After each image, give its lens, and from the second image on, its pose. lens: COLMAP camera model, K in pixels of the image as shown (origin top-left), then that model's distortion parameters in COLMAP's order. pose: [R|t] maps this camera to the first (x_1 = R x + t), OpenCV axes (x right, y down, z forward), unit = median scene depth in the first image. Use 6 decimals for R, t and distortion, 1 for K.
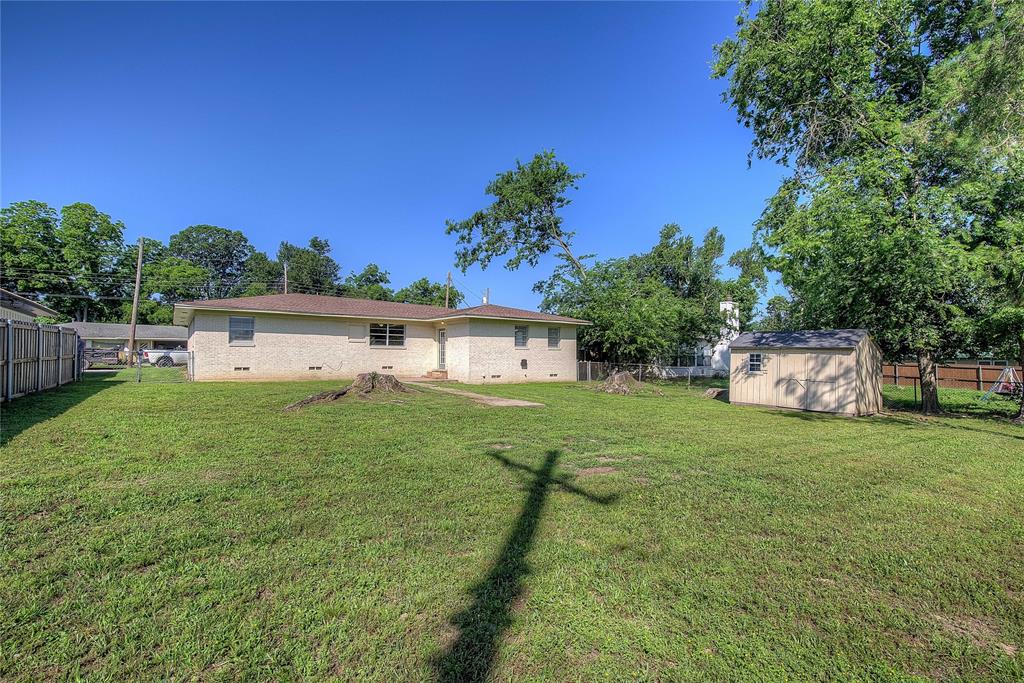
lens RADIAL K [[460.7, 0, 515.6], [0, 460.7, 343.6], [0, 0, 1]] dist [-0.000625, 0.000301]
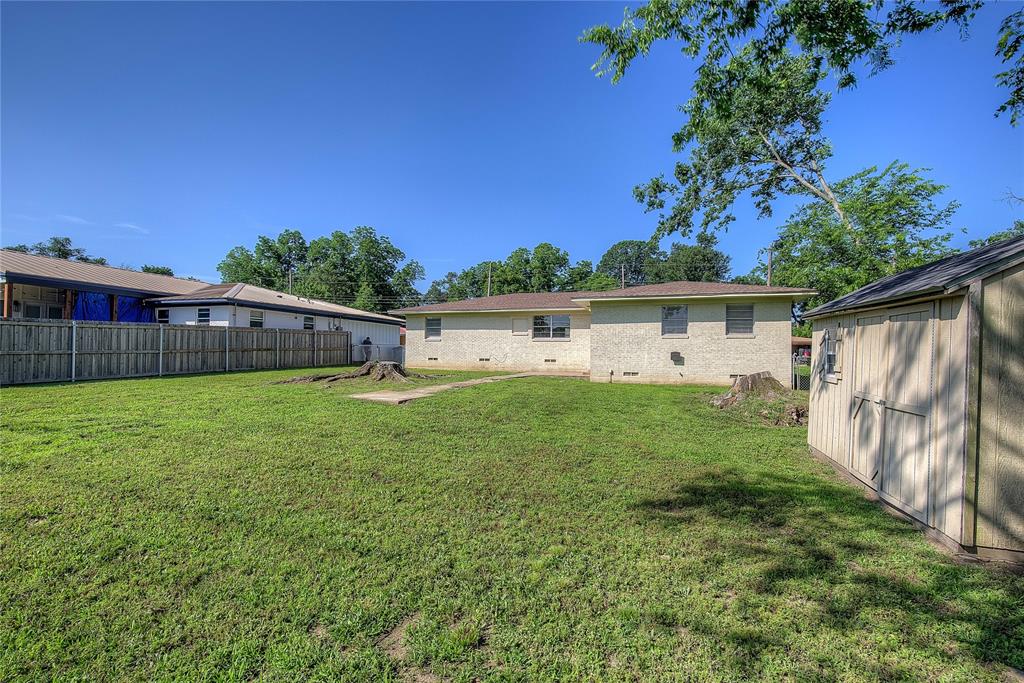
lens RADIAL K [[460.7, 0, 515.6], [0, 460.7, 343.6], [0, 0, 1]] dist [-0.000625, 0.000301]
pose [[0.589667, -0.016354, -0.807481, 0.470912], [0.018332, 0.999808, -0.006863, 0.022208], [0.807438, -0.010756, 0.589854, 0.386233]]
